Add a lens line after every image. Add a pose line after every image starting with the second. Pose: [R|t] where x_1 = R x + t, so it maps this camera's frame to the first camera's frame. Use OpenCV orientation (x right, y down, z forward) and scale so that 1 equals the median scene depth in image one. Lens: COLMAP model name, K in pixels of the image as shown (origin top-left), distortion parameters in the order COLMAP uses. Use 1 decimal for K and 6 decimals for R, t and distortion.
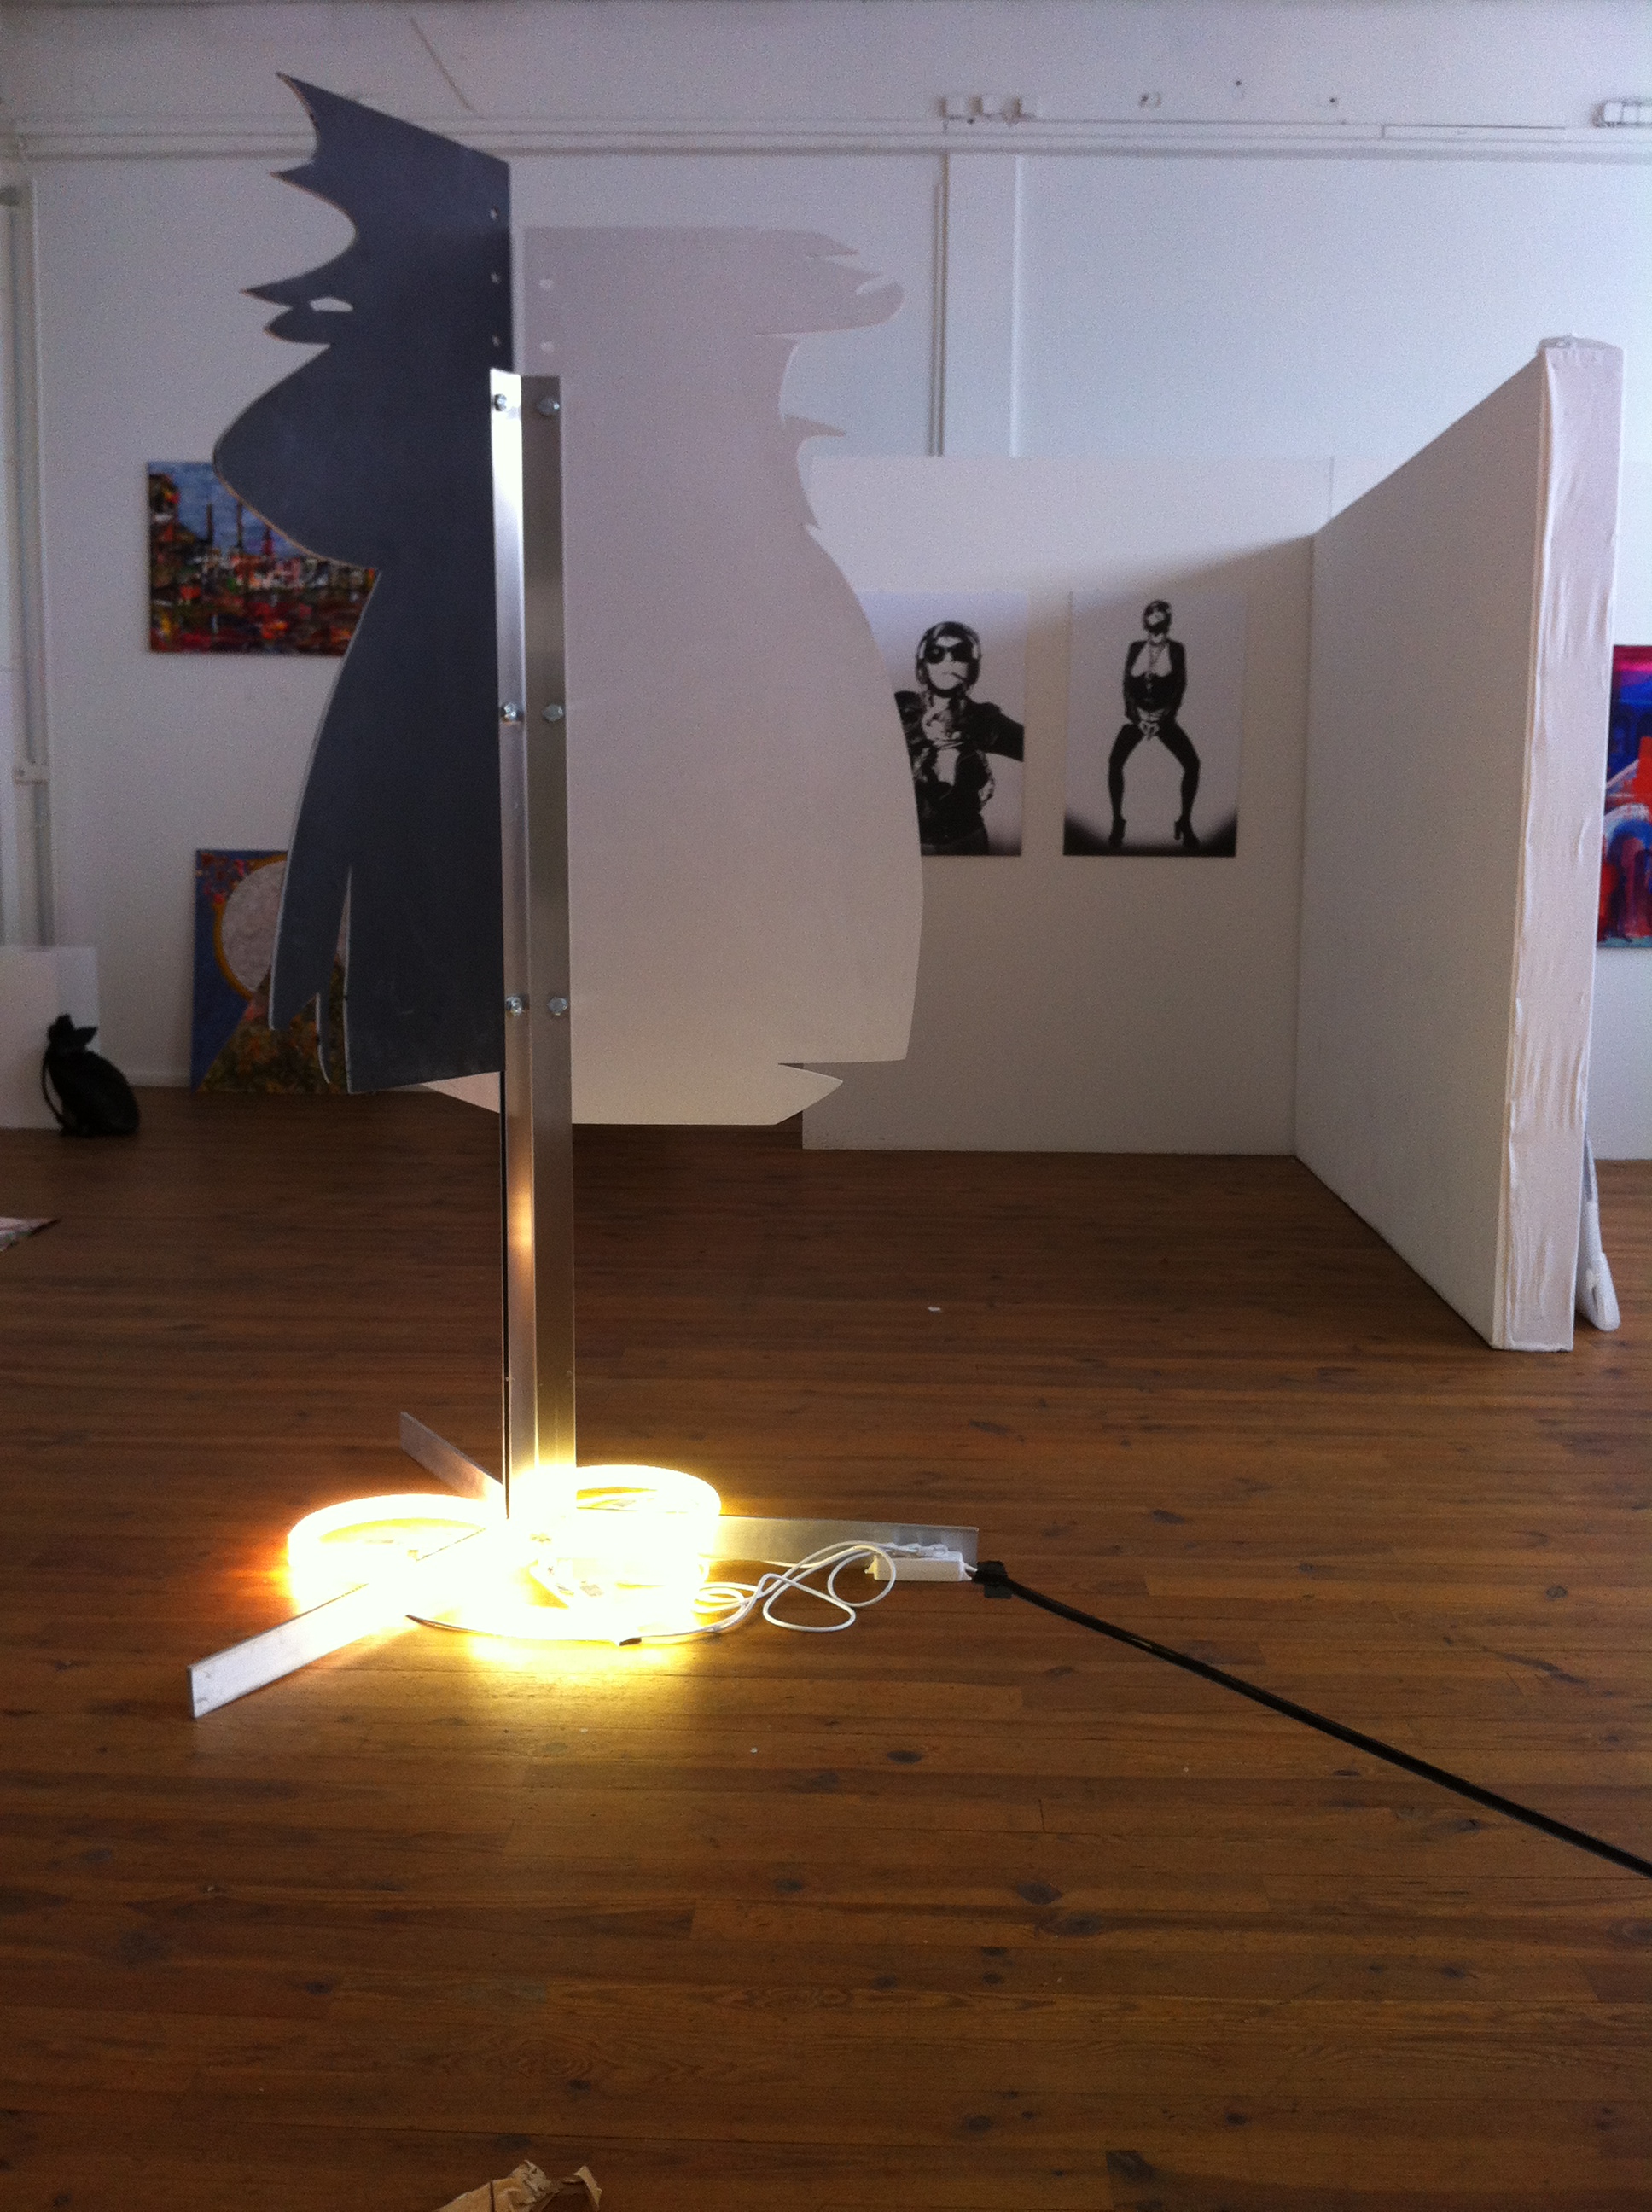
lens RADIAL K [[2256.5, 0, 826.0], [0, 2256.5, 1106.0], [0, 0, 1]] dist [0.172151, -0.602424]
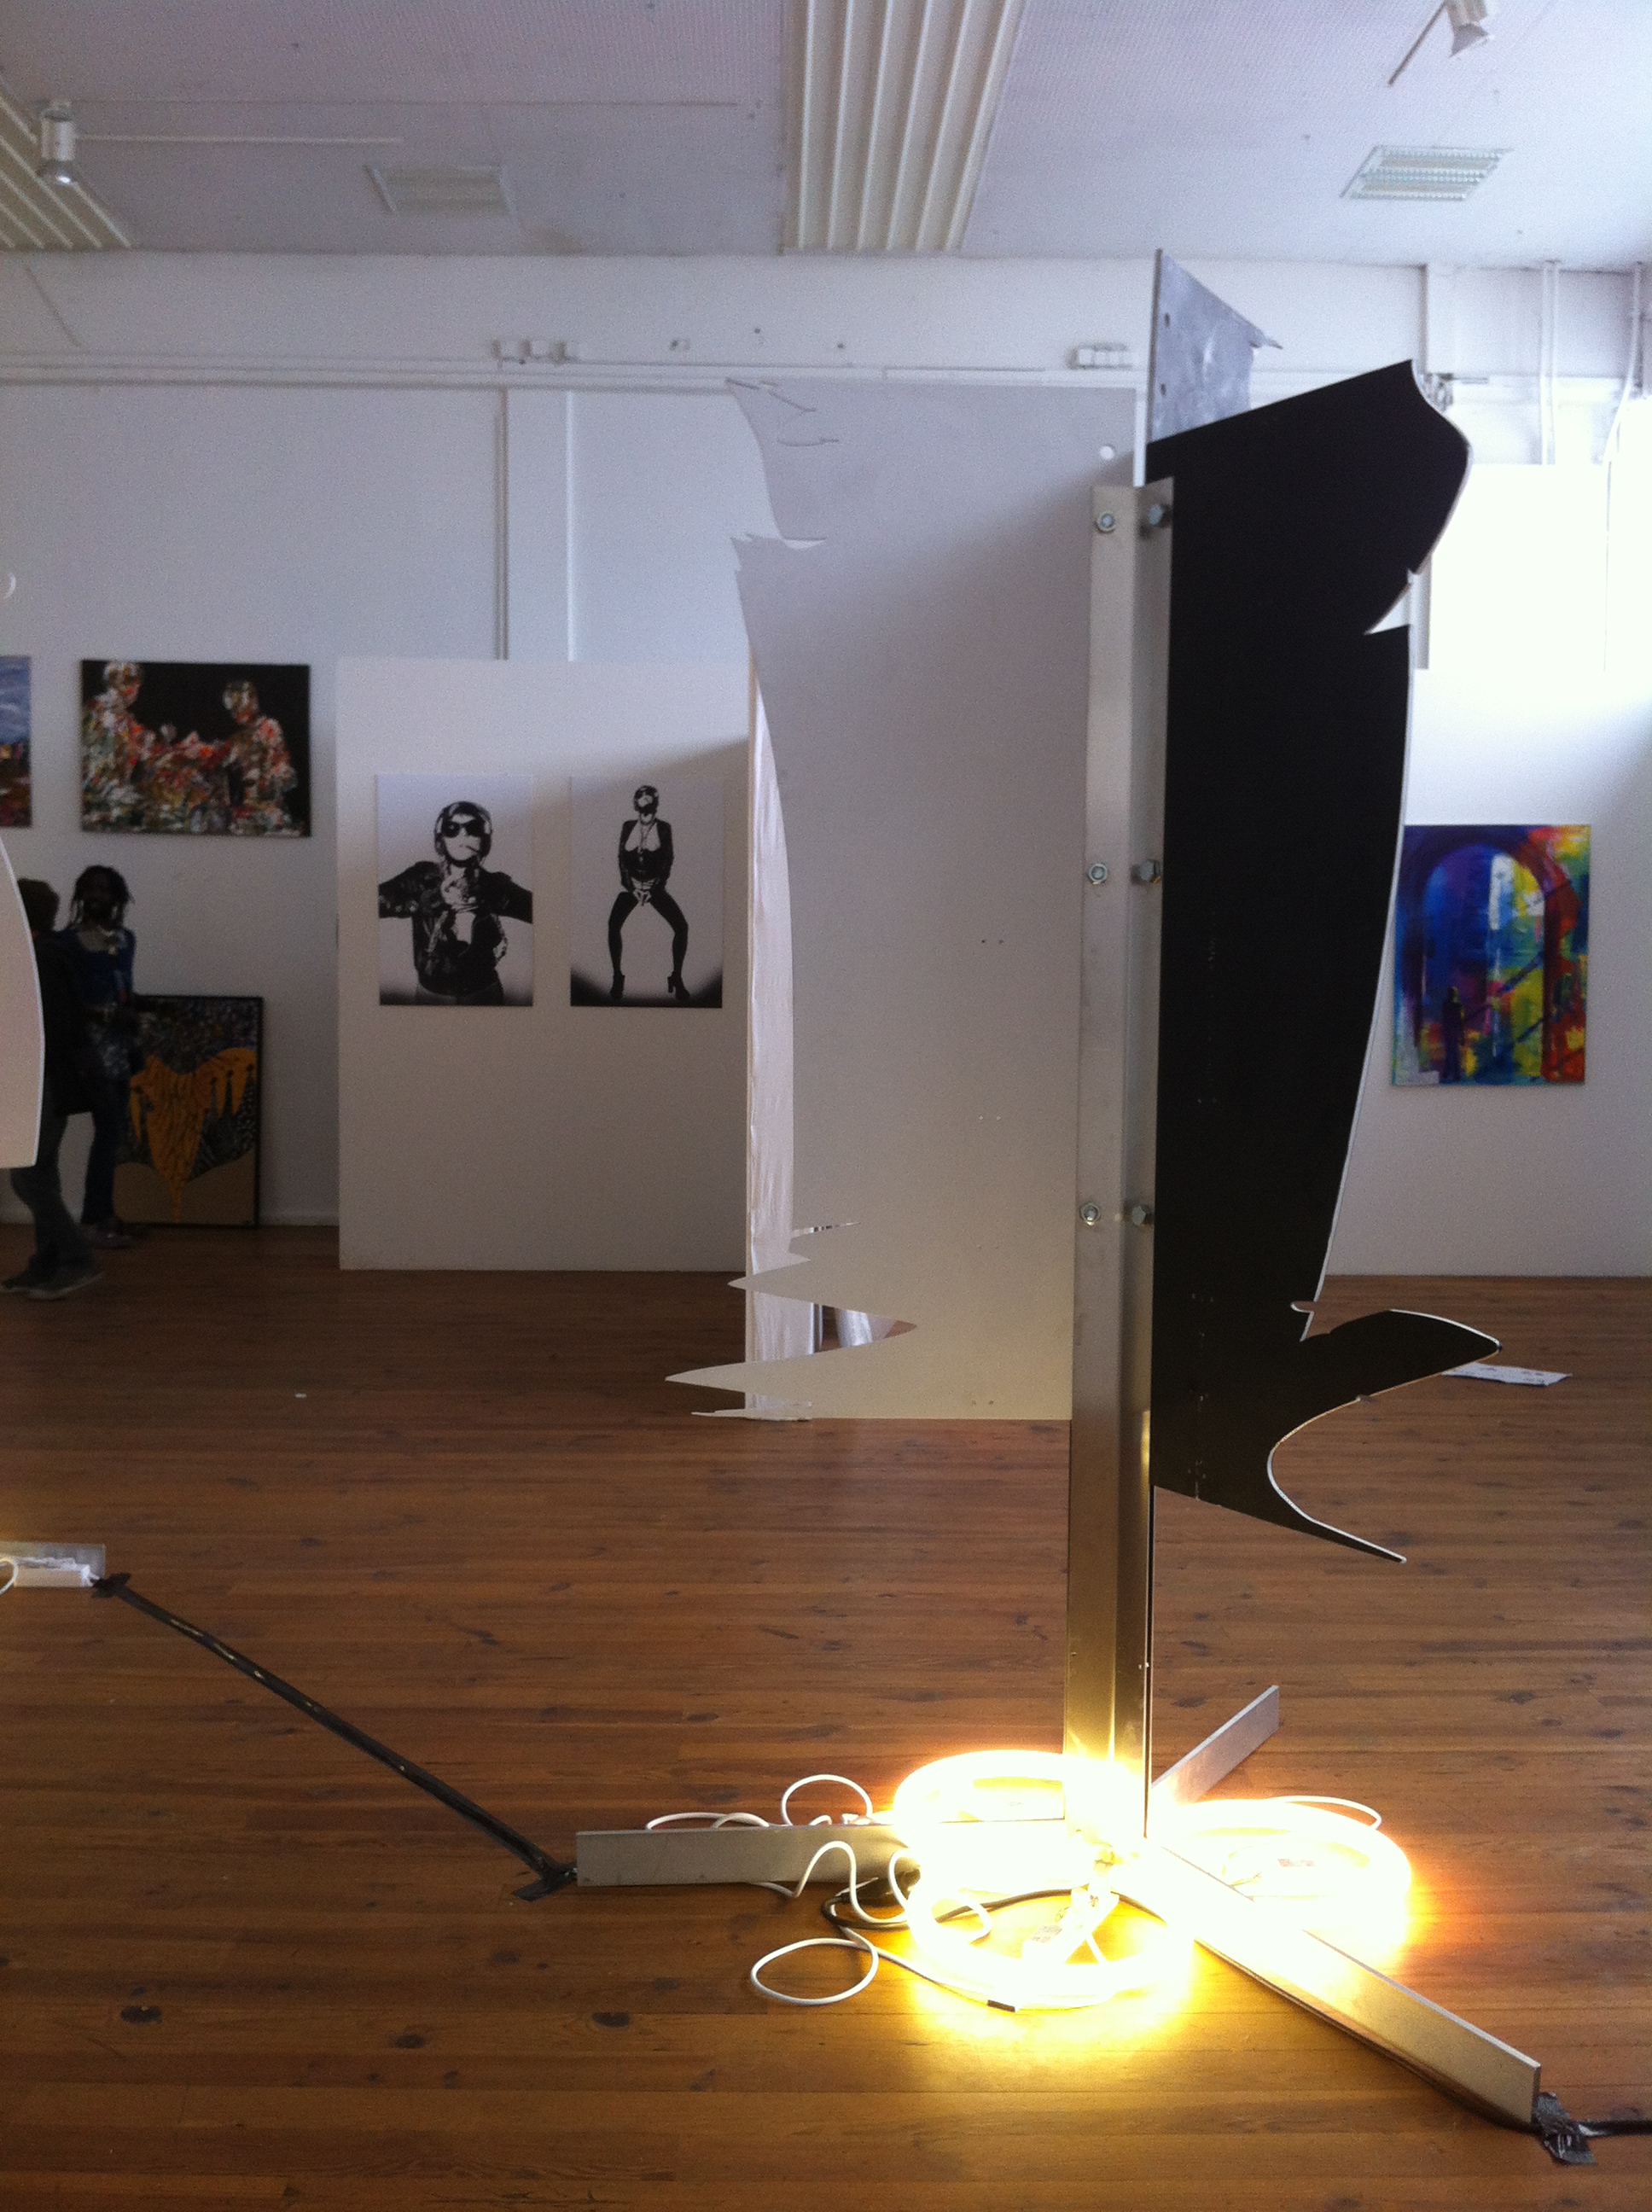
lens RADIAL K [[2256.5, 0, 826.0], [0, 2256.5, 1106.0], [0, 0, 1]] dist [0.172151, -0.602424]
pose [[0.999091, -0.001621, 0.042600, 0.185827], [0.004391, 0.997875, -0.065005, 0.013030], [-0.042404, 0.065132, 0.996975, -0.127303]]
